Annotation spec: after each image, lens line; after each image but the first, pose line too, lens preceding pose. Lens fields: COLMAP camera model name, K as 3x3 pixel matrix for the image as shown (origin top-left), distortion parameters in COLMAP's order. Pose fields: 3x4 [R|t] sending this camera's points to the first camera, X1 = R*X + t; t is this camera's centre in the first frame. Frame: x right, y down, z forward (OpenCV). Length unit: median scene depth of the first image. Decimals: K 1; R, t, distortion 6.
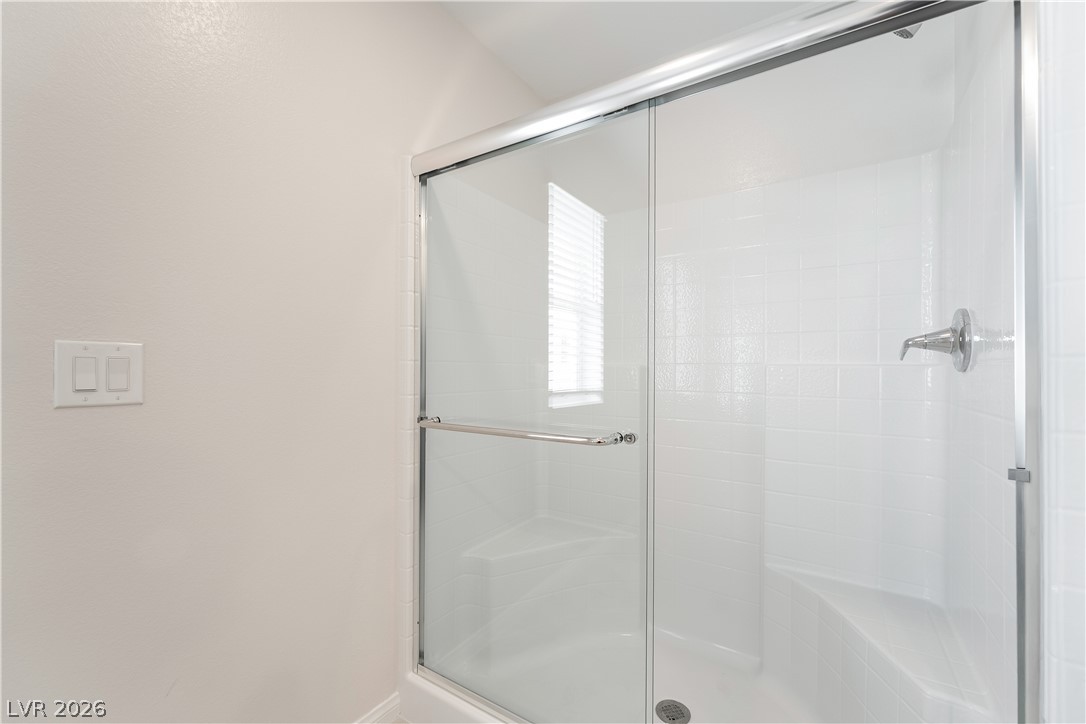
lens RADIAL K [[442.9, 0, 543.7], [0, 442.9, 364.6], [0, 0, 1]] dist [-0.010942, 0.000208]
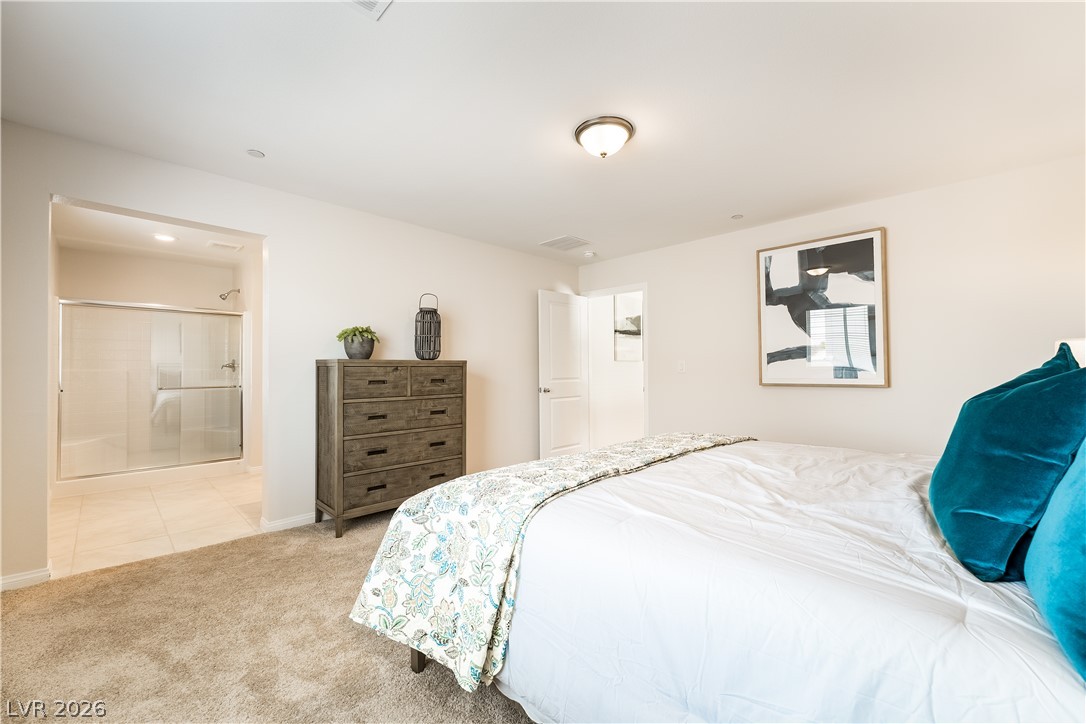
lens RADIAL K [[442.9, 0, 544.2], [0, 442.9, 364.0], [0, 0, 1]] dist [-0.010942, 0.000208]
pose [[0.221963, 0.003282, 0.975050, -2.951604], [0.007147, 0.999962, -0.004993, -0.024856], [-0.975029, 0.008077, 0.221931, -3.341181]]
